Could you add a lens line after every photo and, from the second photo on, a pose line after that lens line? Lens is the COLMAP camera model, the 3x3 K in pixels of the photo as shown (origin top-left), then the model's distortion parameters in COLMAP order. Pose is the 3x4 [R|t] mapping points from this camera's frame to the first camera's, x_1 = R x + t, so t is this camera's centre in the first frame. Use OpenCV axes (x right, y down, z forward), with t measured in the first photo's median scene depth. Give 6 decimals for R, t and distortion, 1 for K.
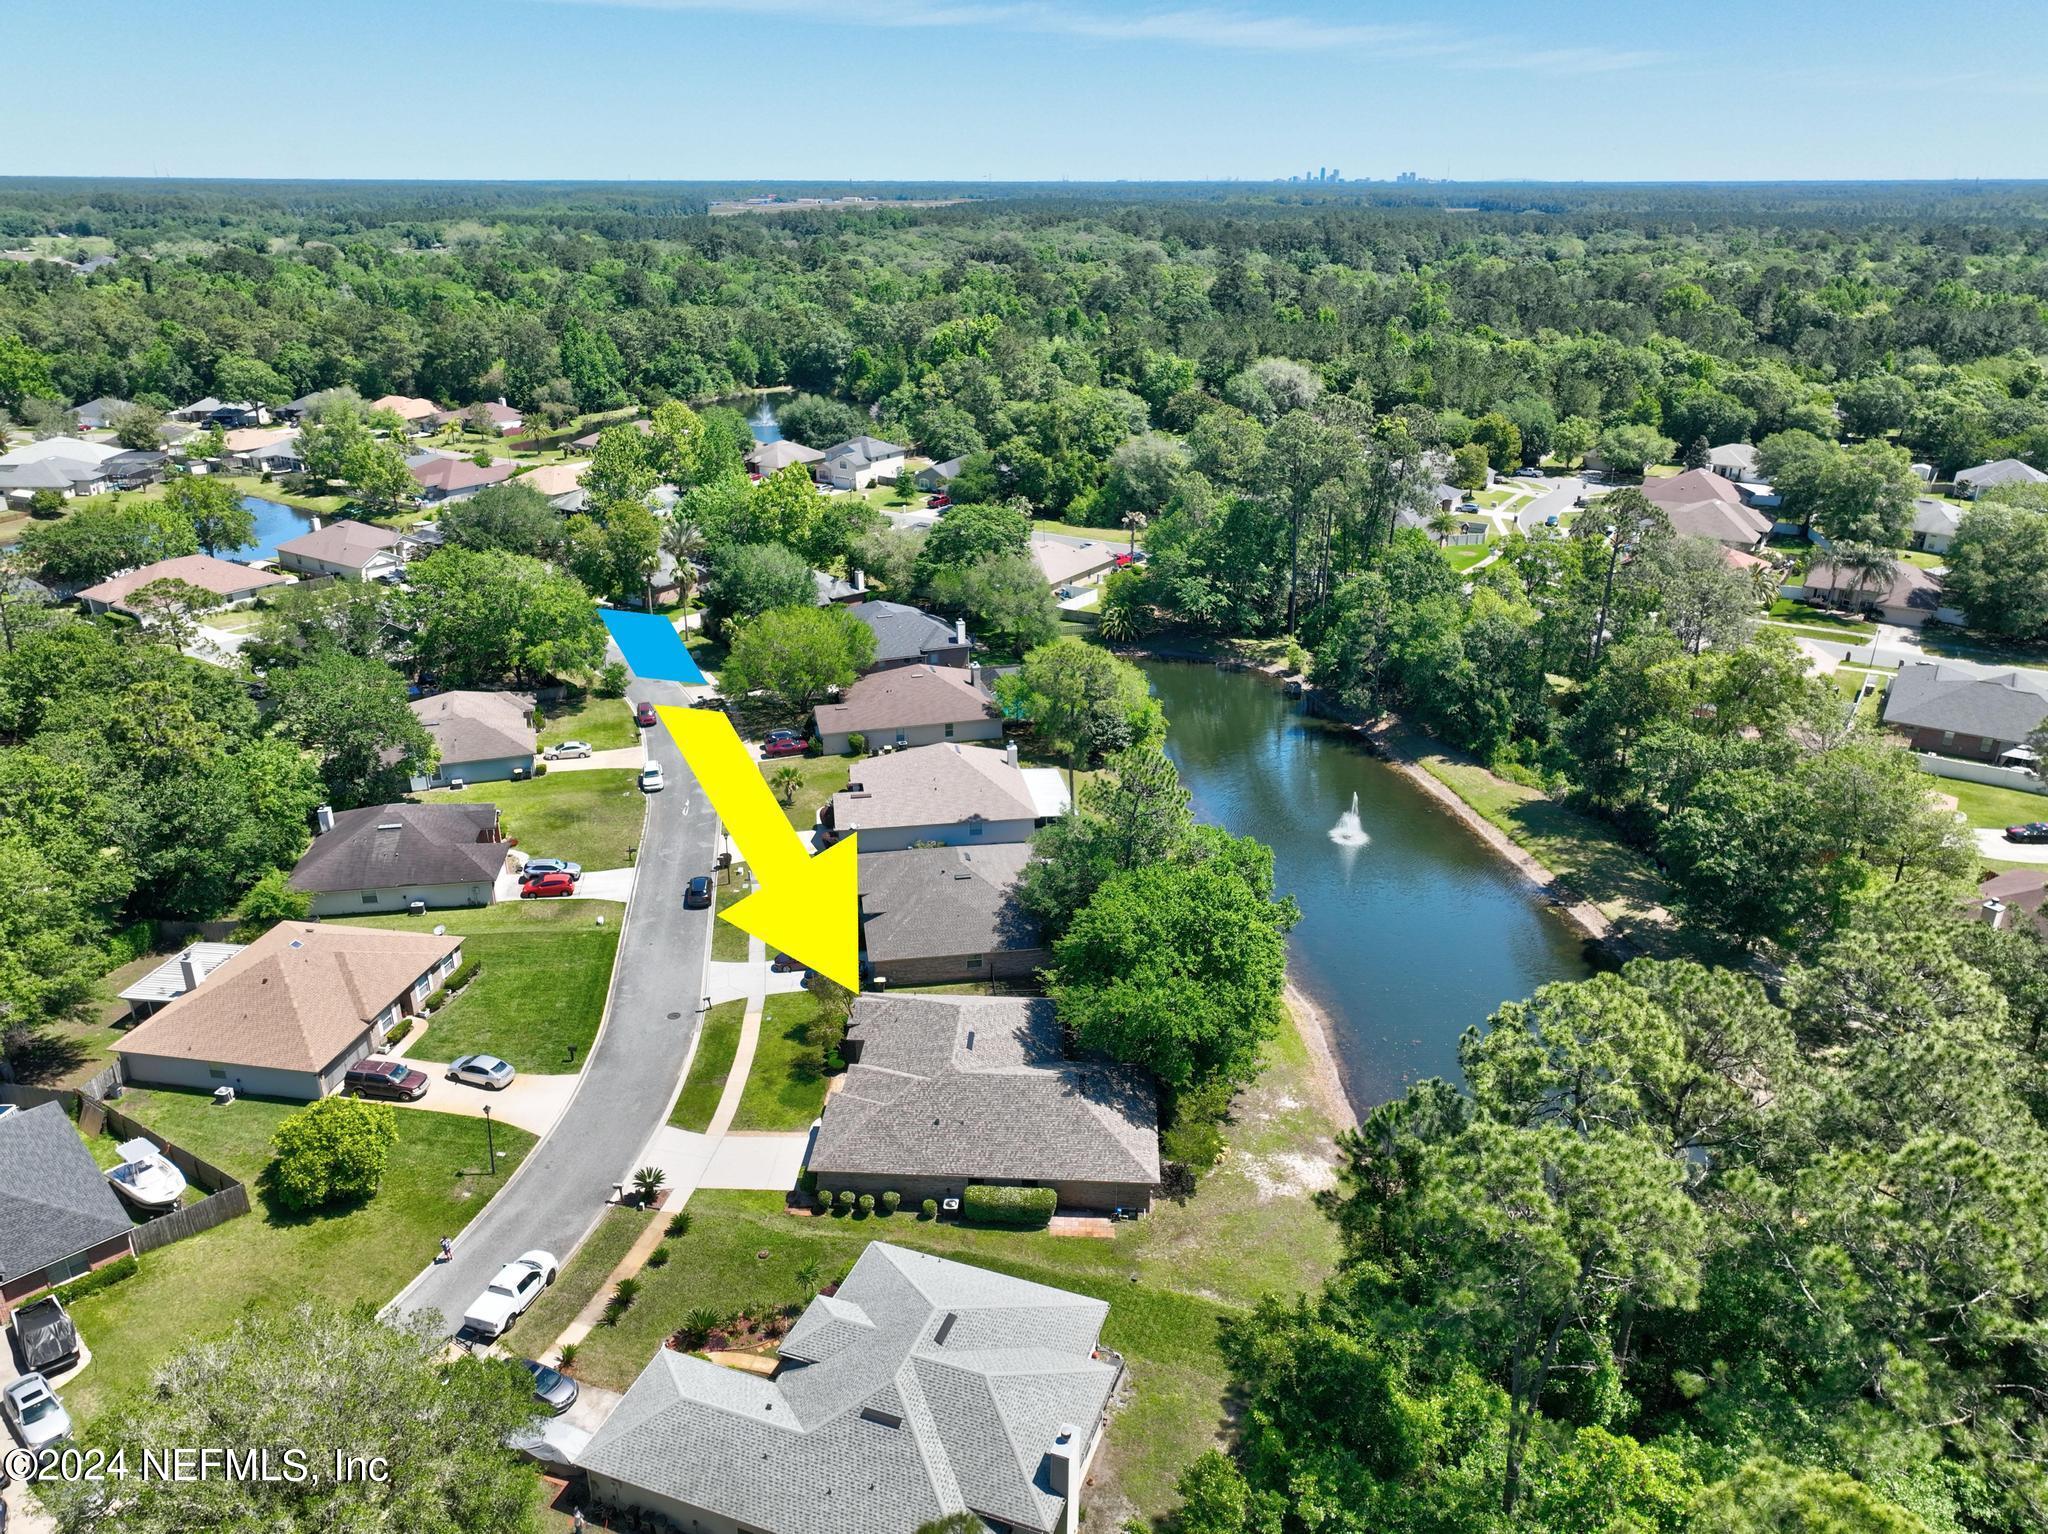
lens RADIAL K [[1435.0, 0, 1025.0], [0, 1435.0, 770.4], [0, 0, 1]] dist [0.000654, 0.018374]
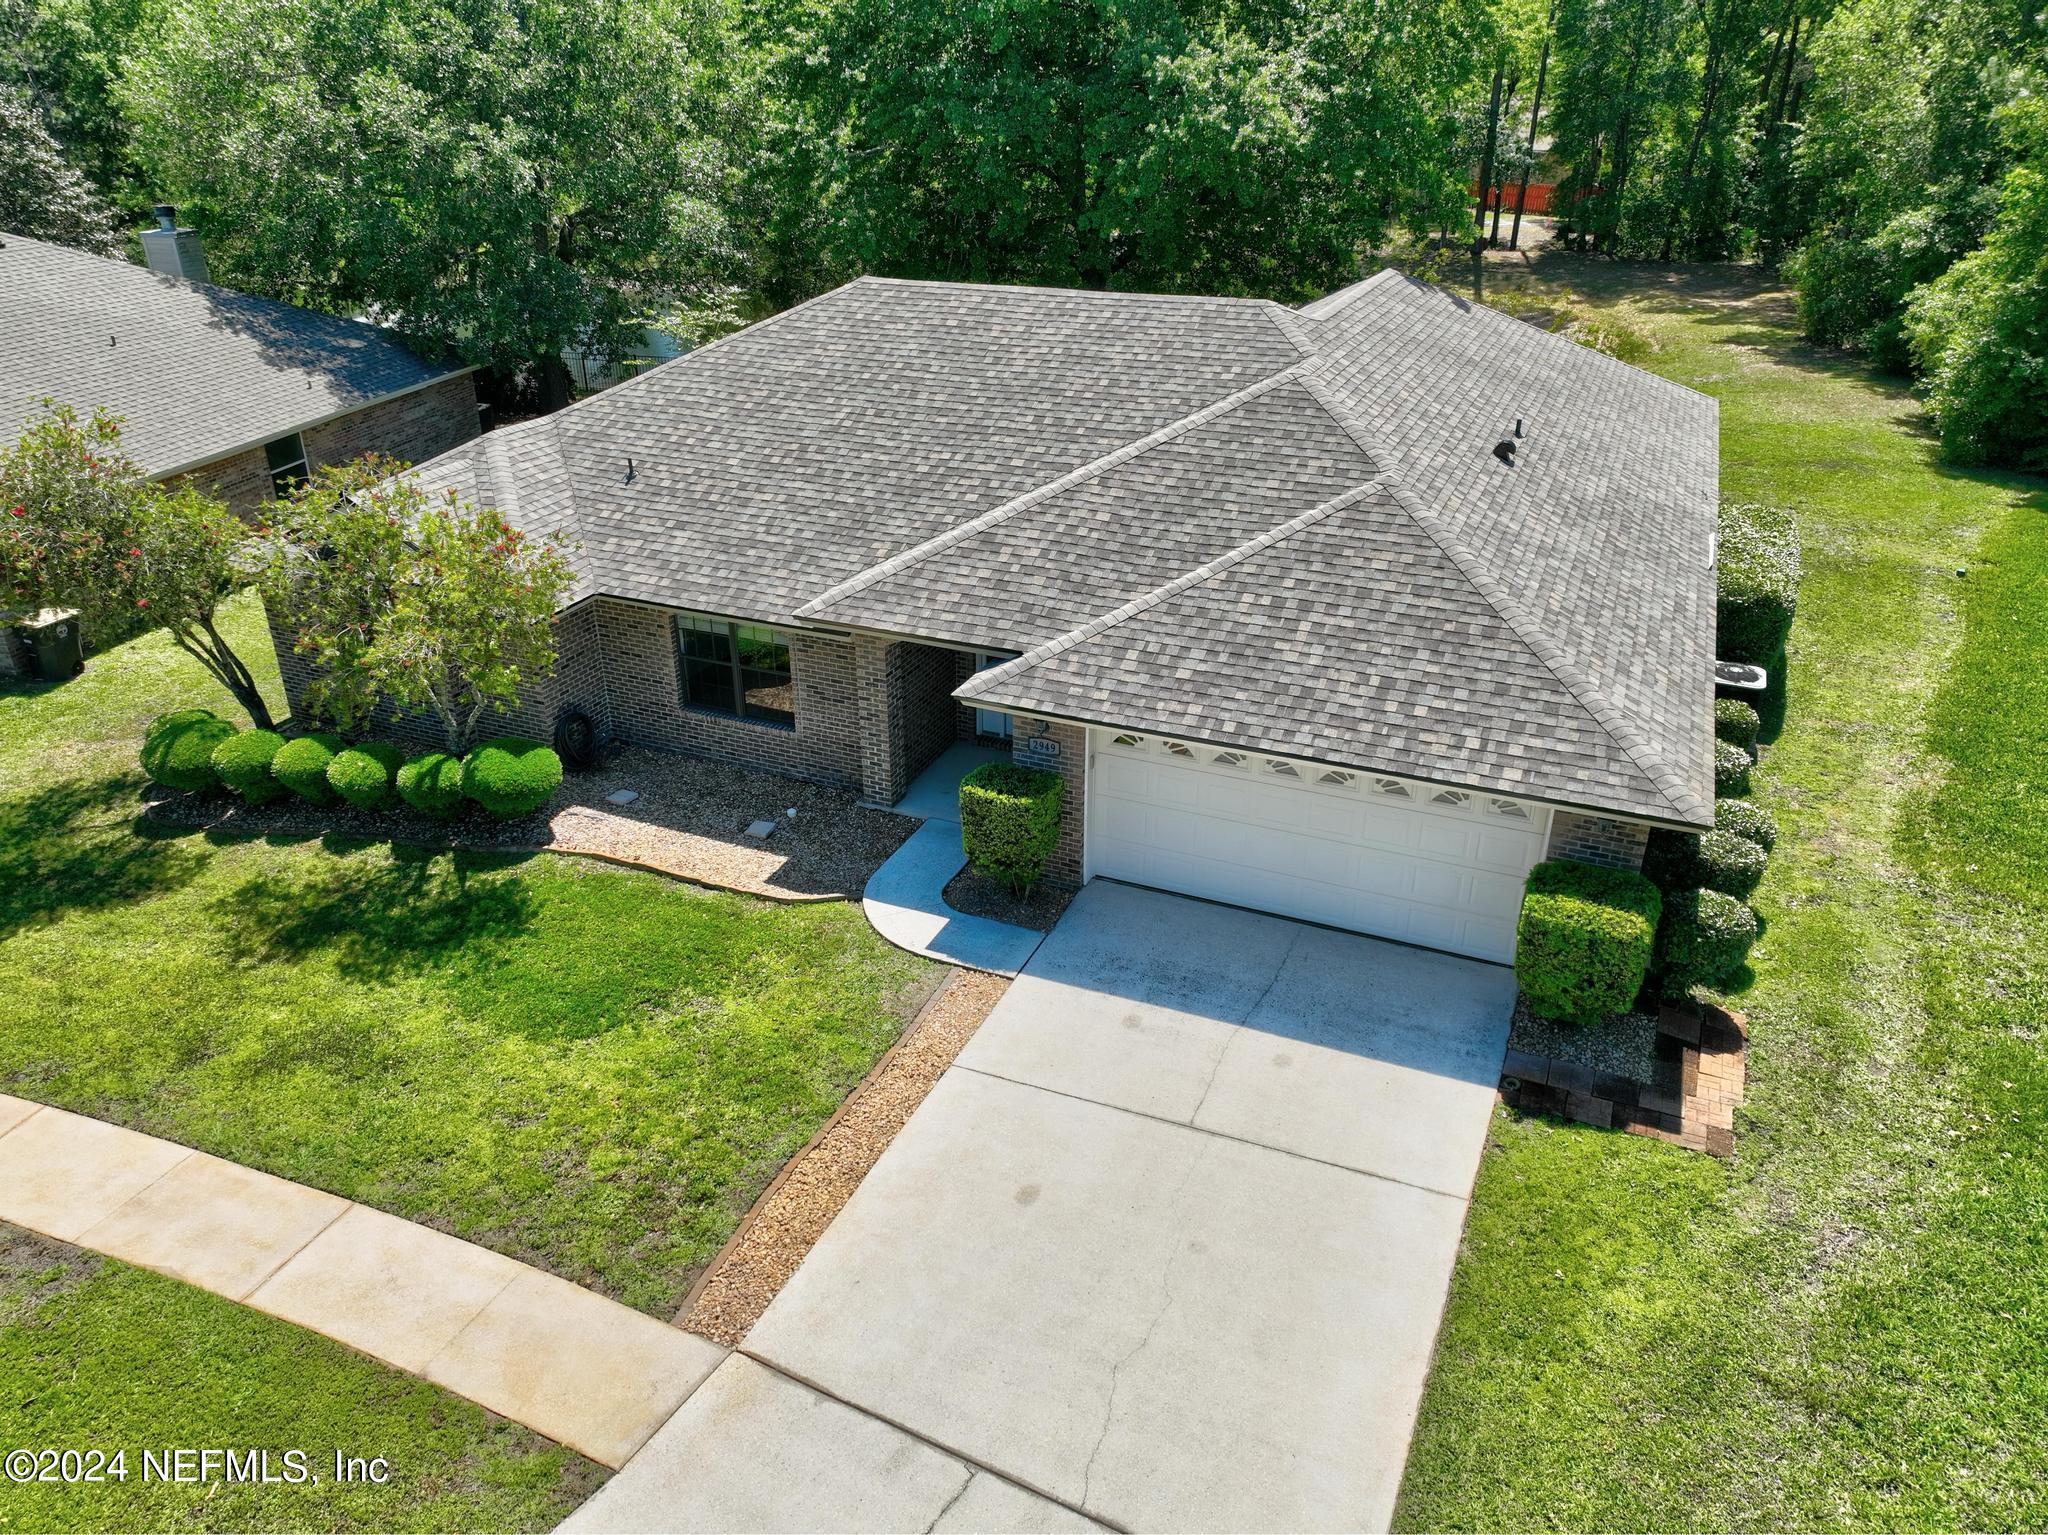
lens RADIAL K [[1435.0, 0, 1023.5], [0, 1435.0, 764.4], [0, 0, 1]] dist [0.000654, 0.018374]
pose [[0.351362, -0.418654, 0.837421, -0.209000], [0.357195, 0.886739, 0.293439, 0.133512], [-0.865423, 0.196019, 0.461107, 0.669864]]
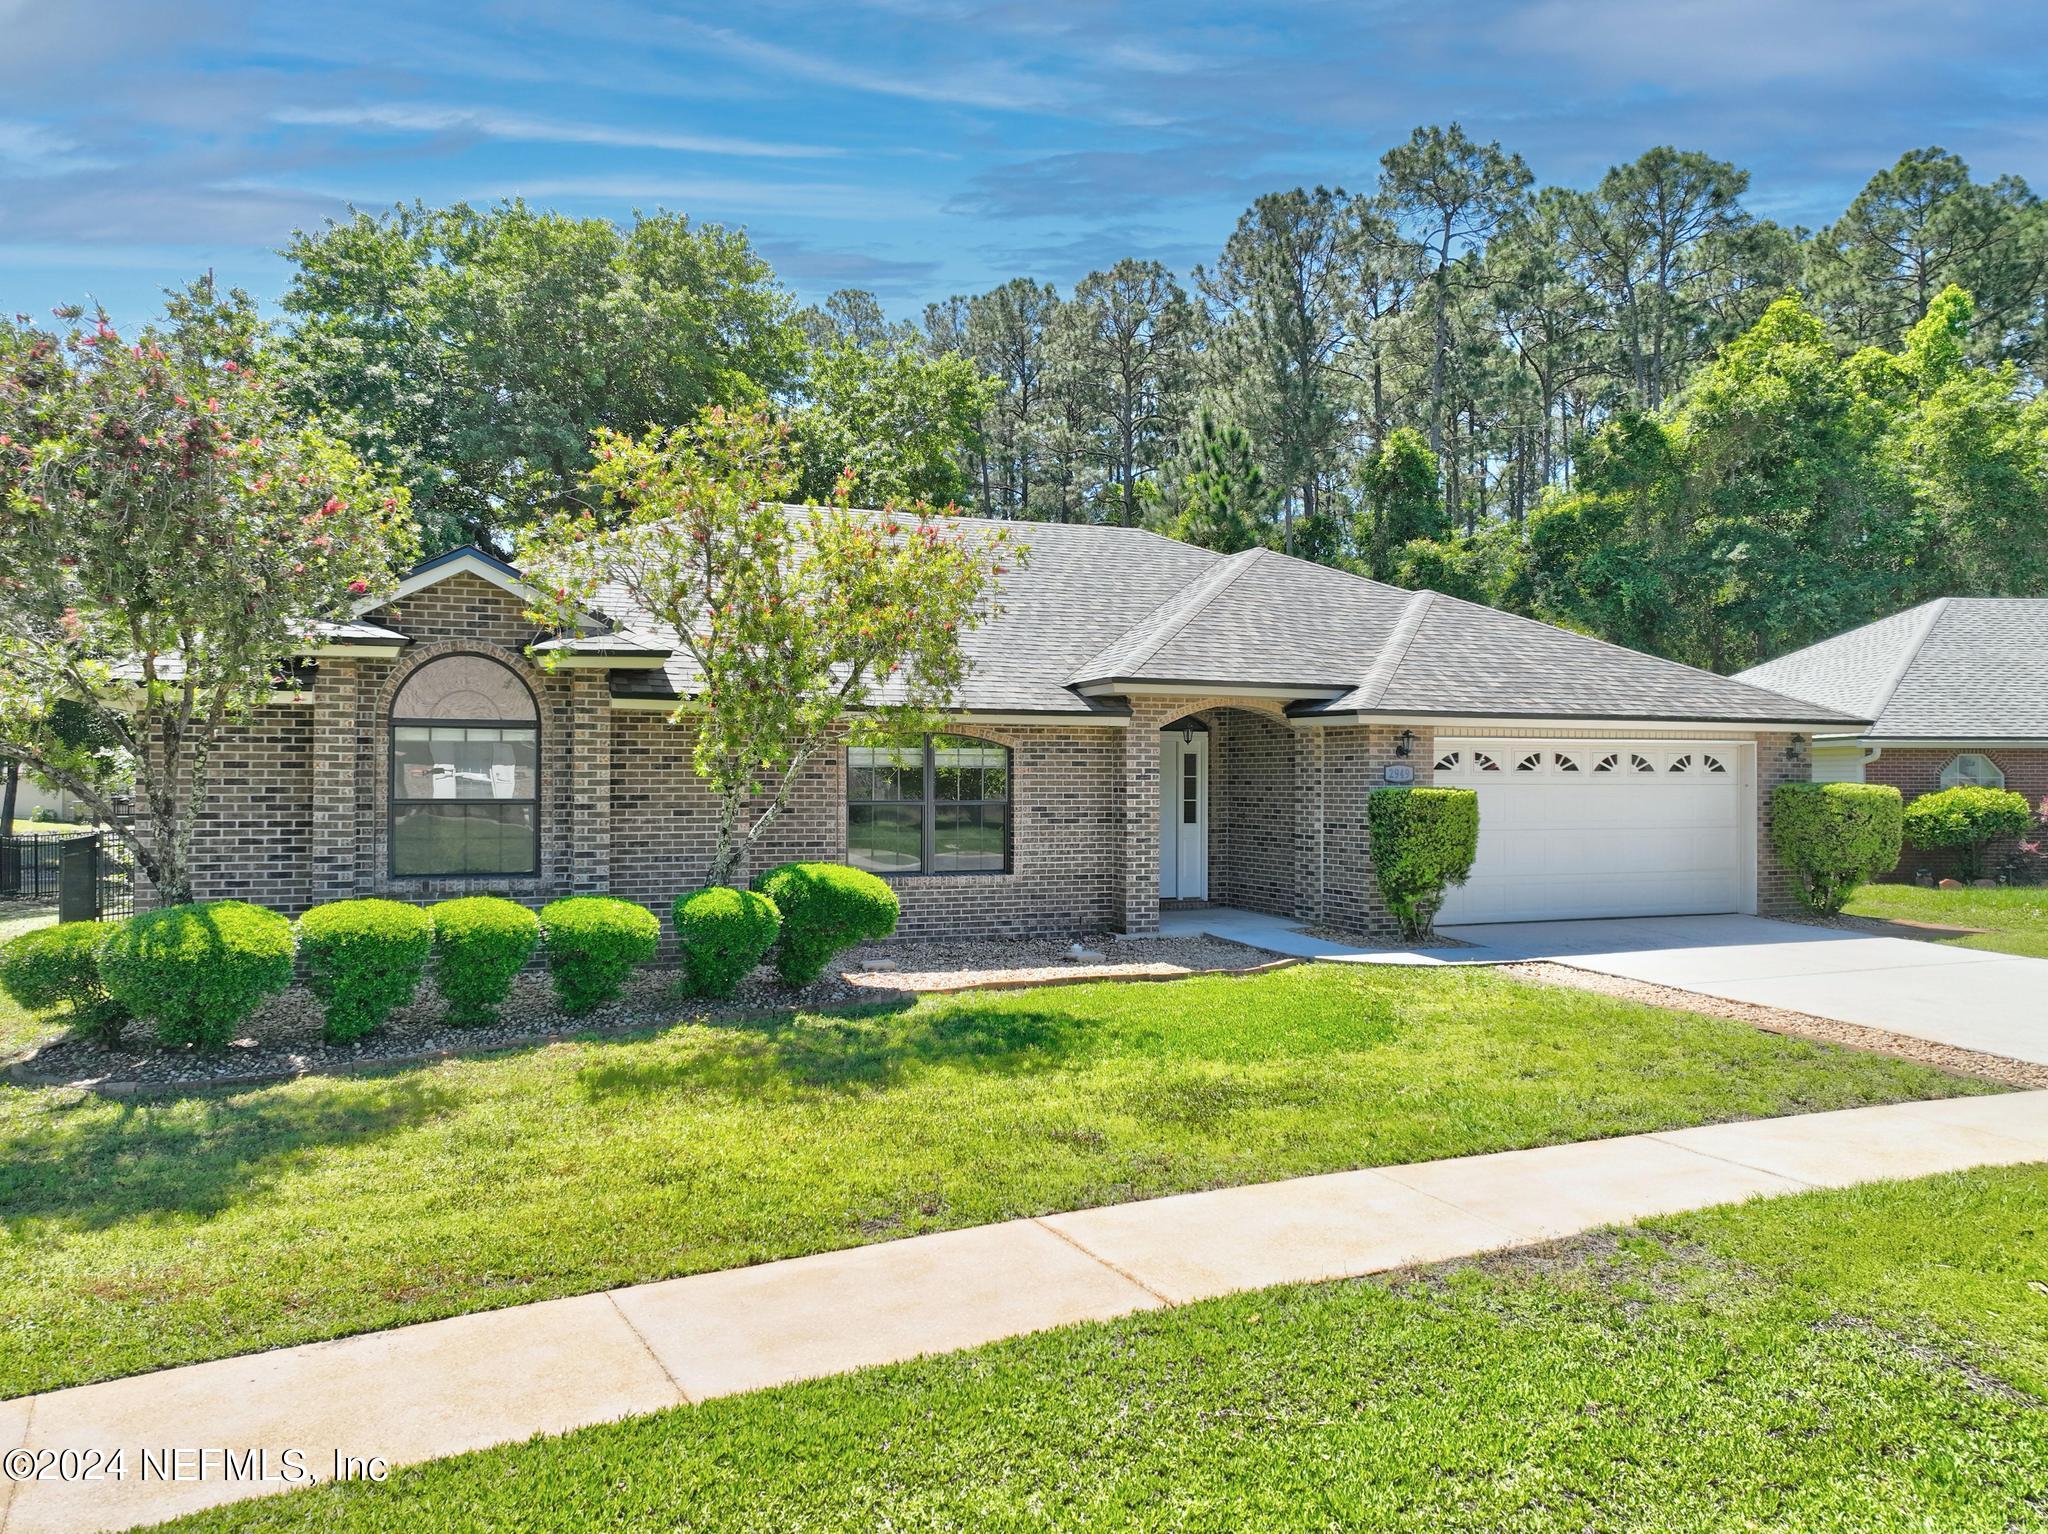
lens RADIAL K [[1435.0, 0, 1022.5], [0, 1435.0, 773.3], [0, 0, 1]] dist [0.000654, 0.018374]
pose [[-0.417164, -0.004314, 0.908821, -0.200563], [0.339590, 0.926817, 0.160277, 0.139198], [-0.843003, 0.375488, -0.385169, 0.809379]]
